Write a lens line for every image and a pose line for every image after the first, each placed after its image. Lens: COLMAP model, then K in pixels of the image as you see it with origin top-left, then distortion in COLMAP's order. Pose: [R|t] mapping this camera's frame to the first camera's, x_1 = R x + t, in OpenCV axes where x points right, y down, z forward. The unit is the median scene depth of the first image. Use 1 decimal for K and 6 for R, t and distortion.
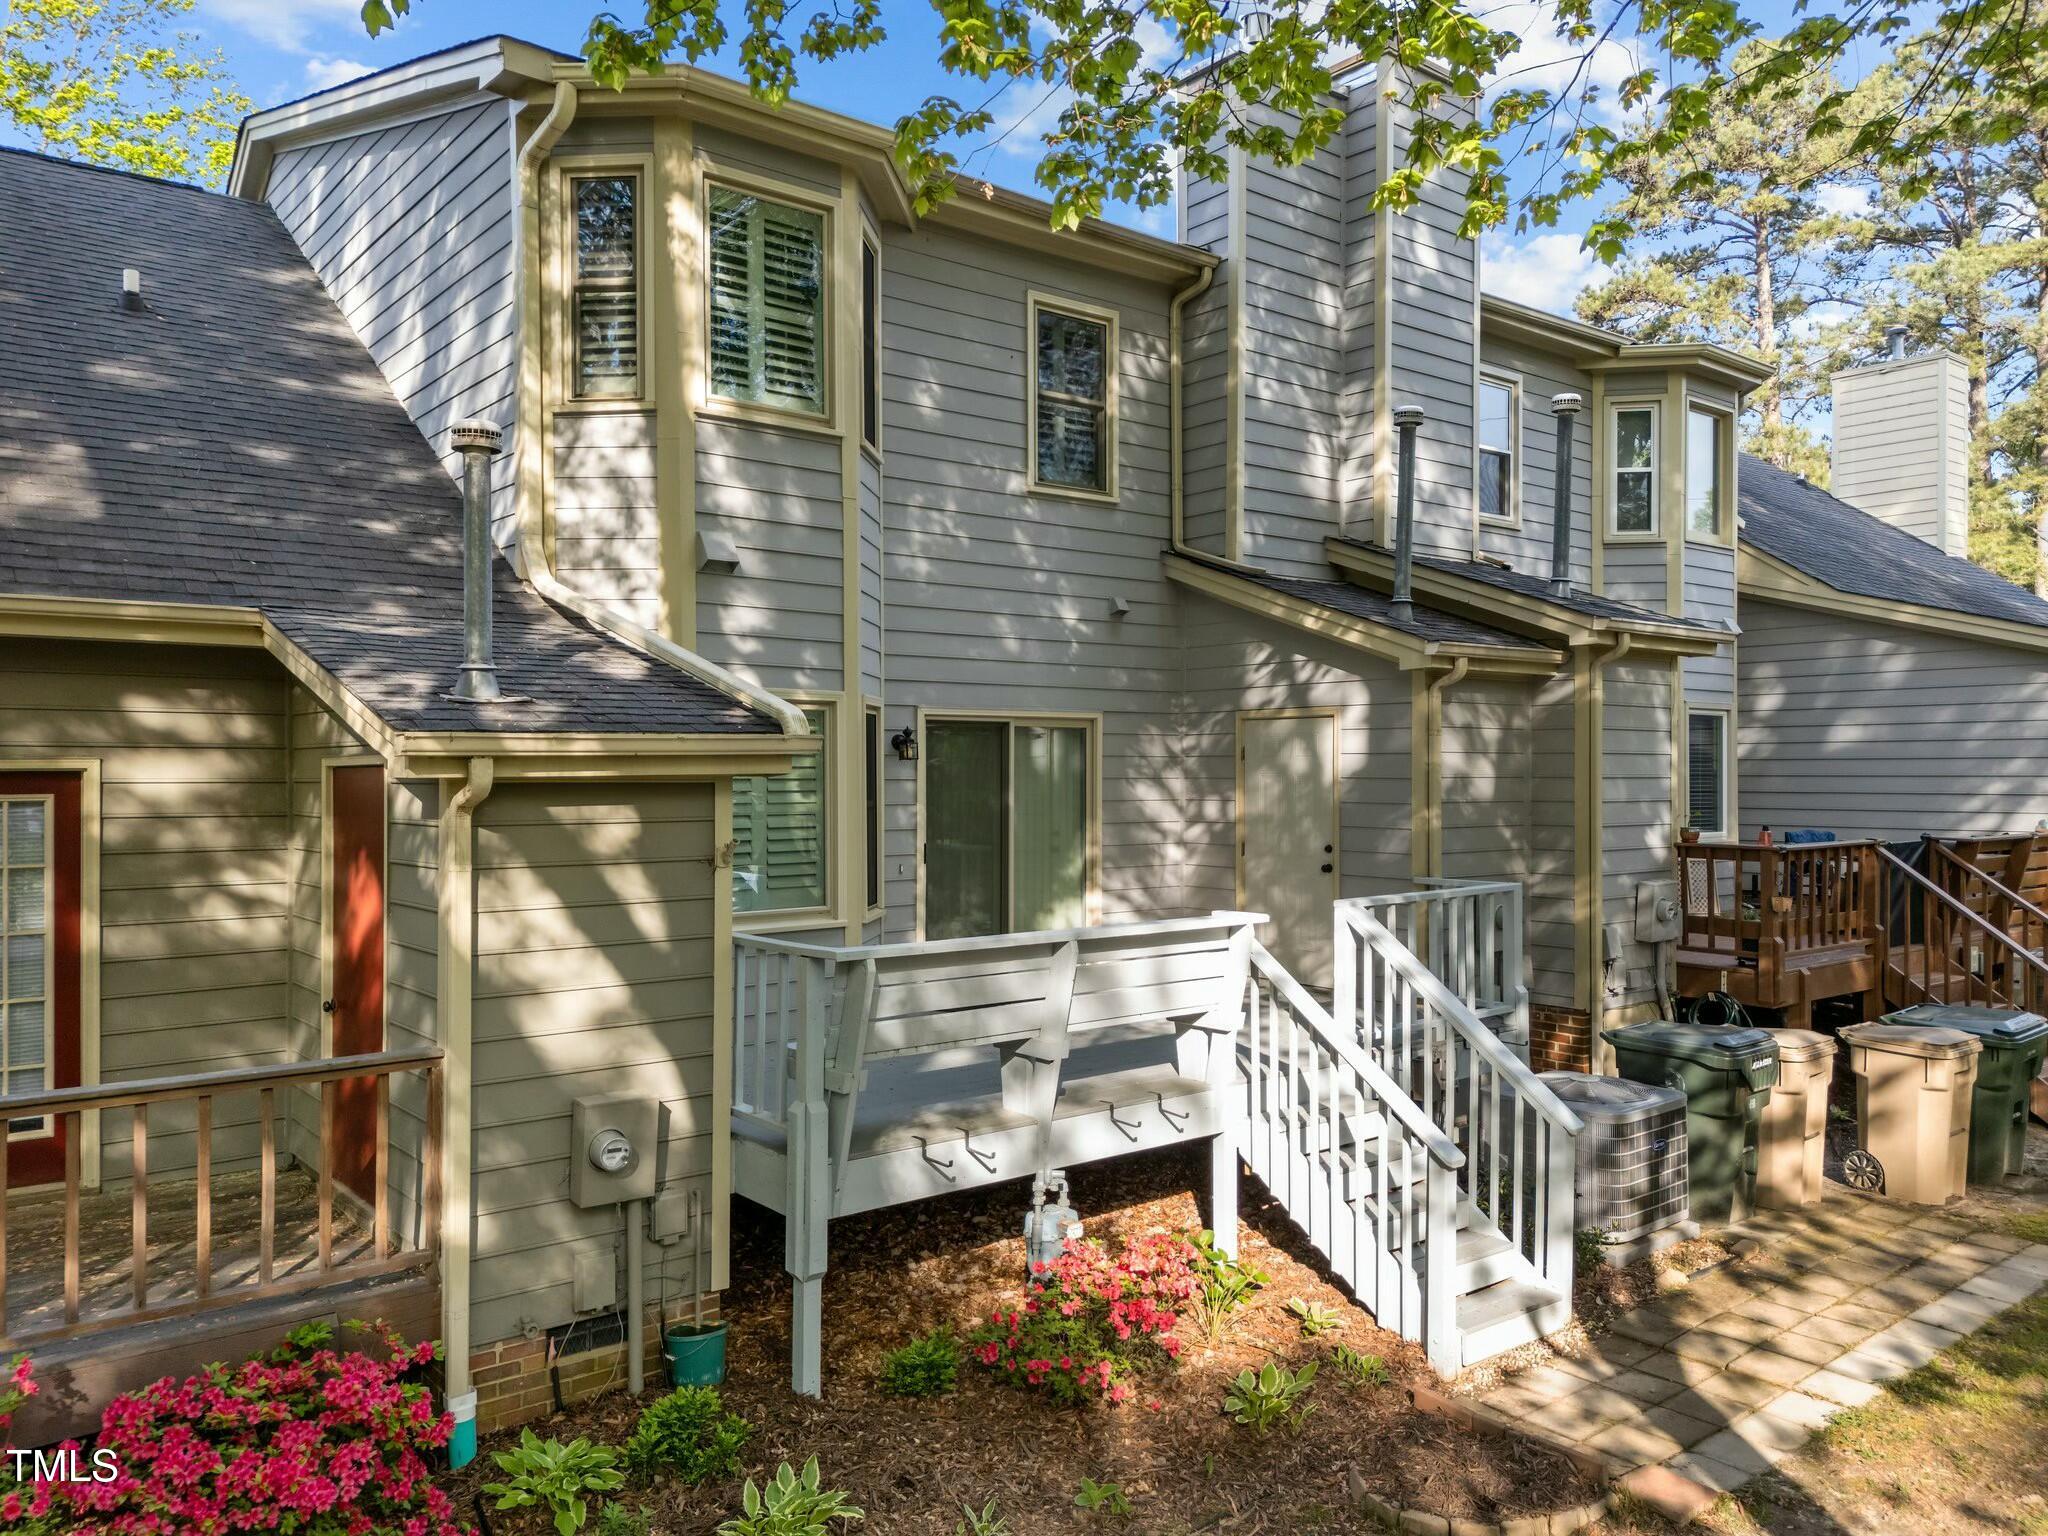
lens RADIAL K [[1481.3, 0, 1019.1], [0, 1481.3, 773.6], [0, 0, 1]] dist [0.070969, -0.054452]
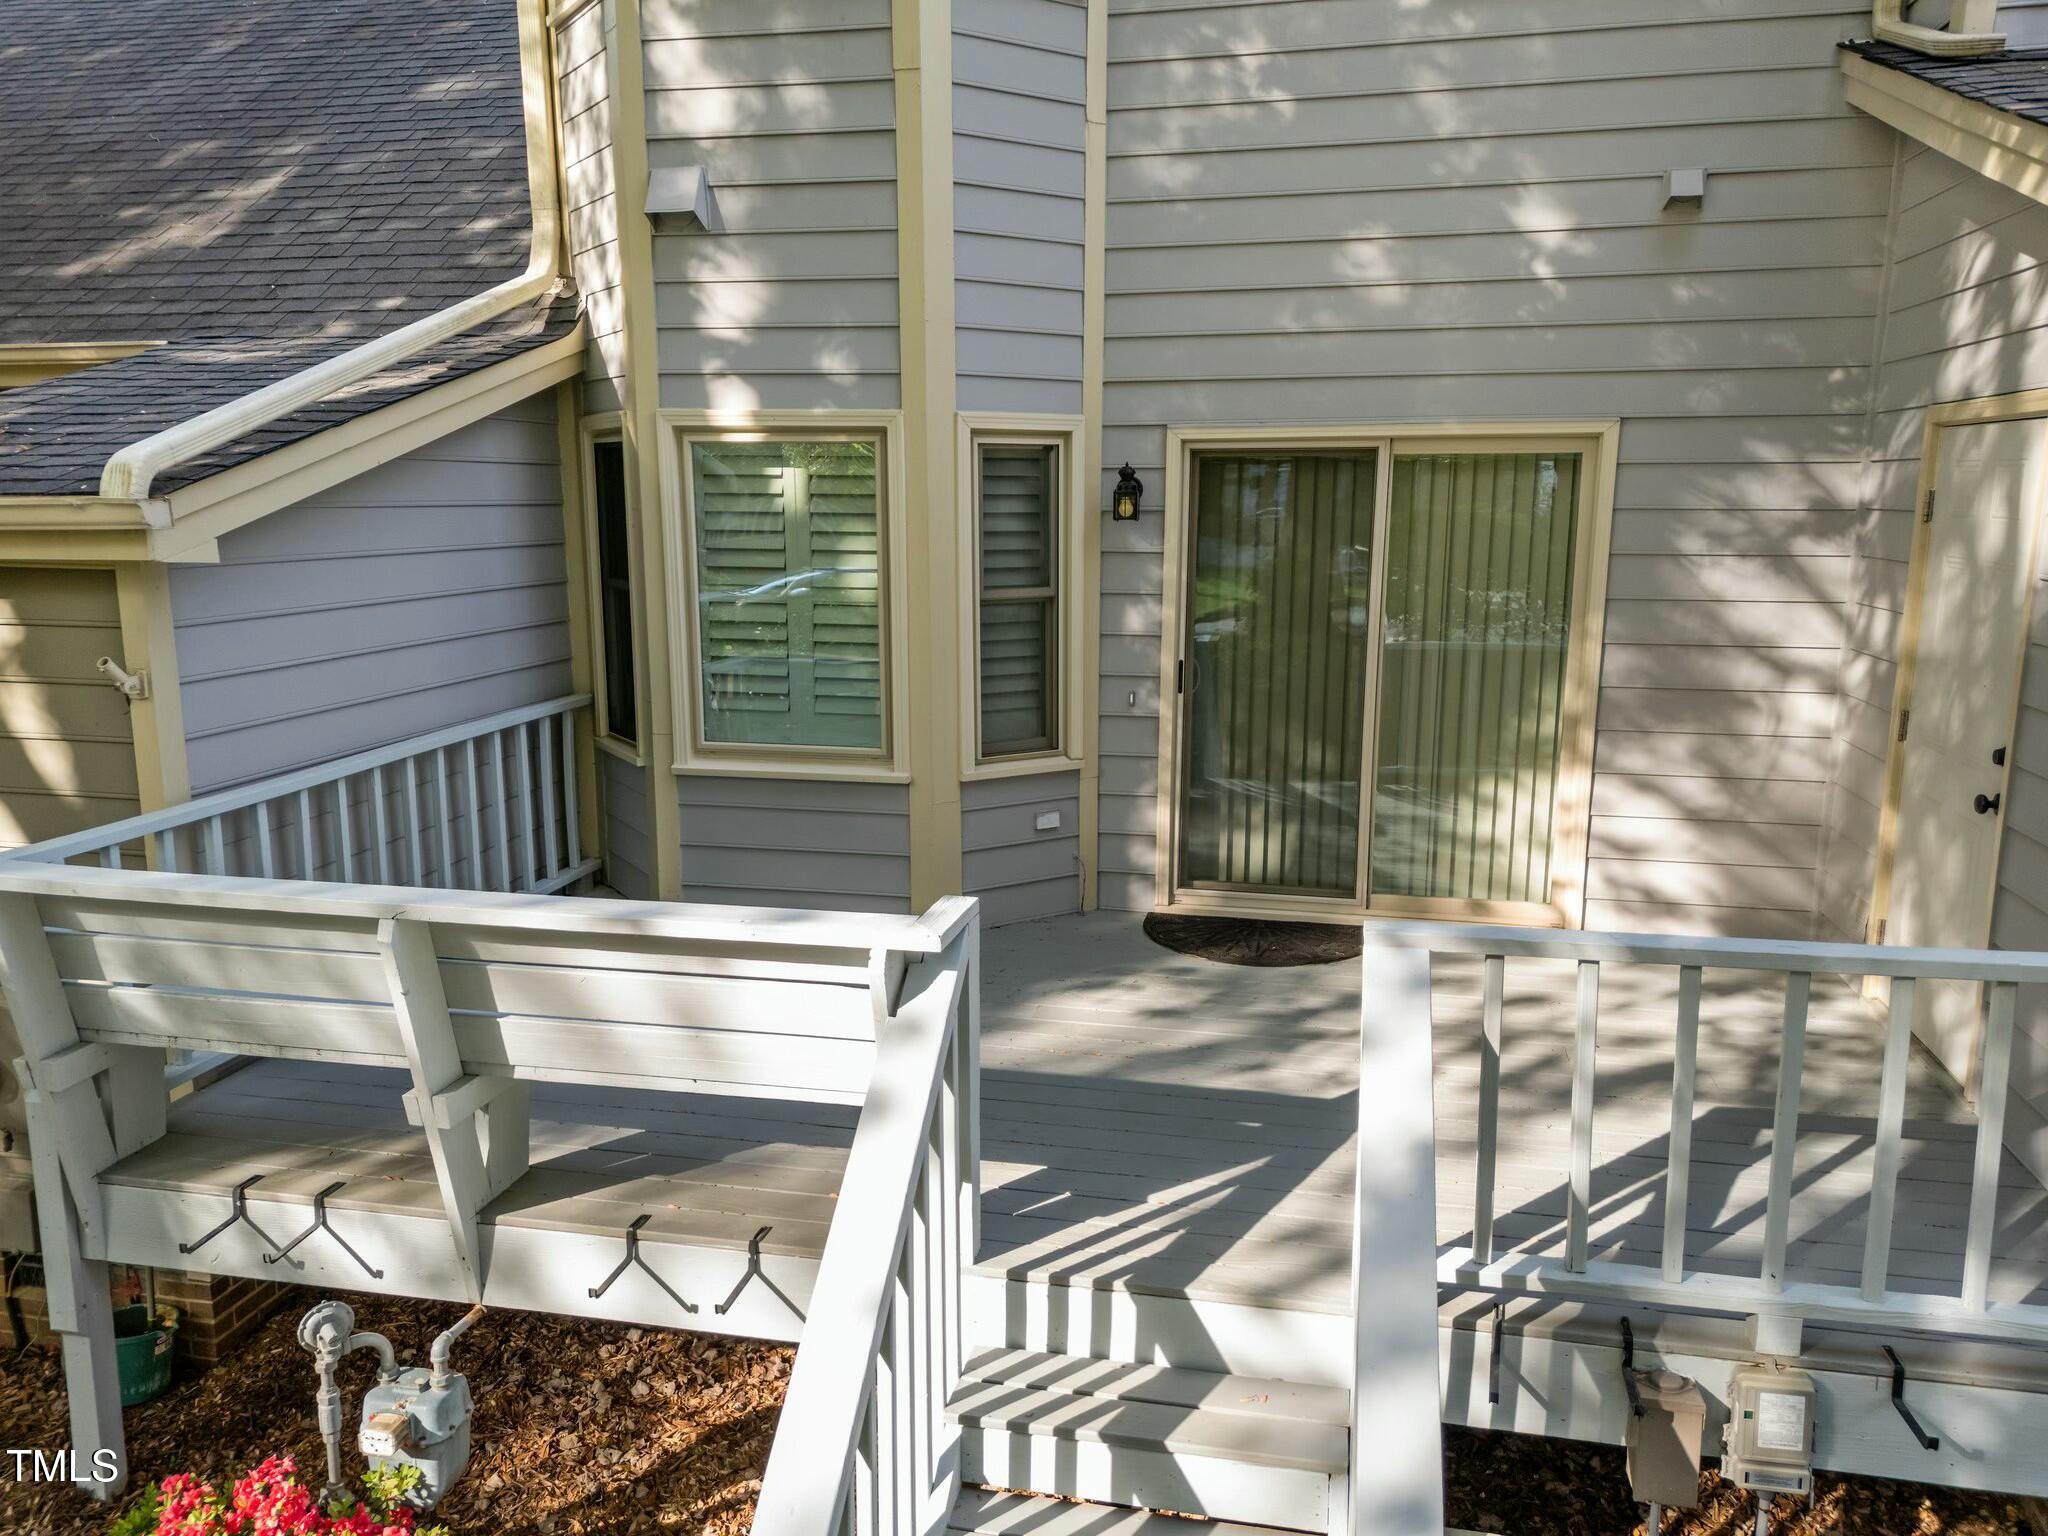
lens RADIAL K [[1481.3, 0, 1020.4], [0, 1481.3, 761.9], [0, 0, 1]] dist [0.070969, -0.054452]
pose [[0.630301, 0.144494, -0.762786, 0.357357], [-0.003745, 0.983082, 0.183129, -0.021307], [0.776342, -0.112570, 0.620179, 0.555020]]
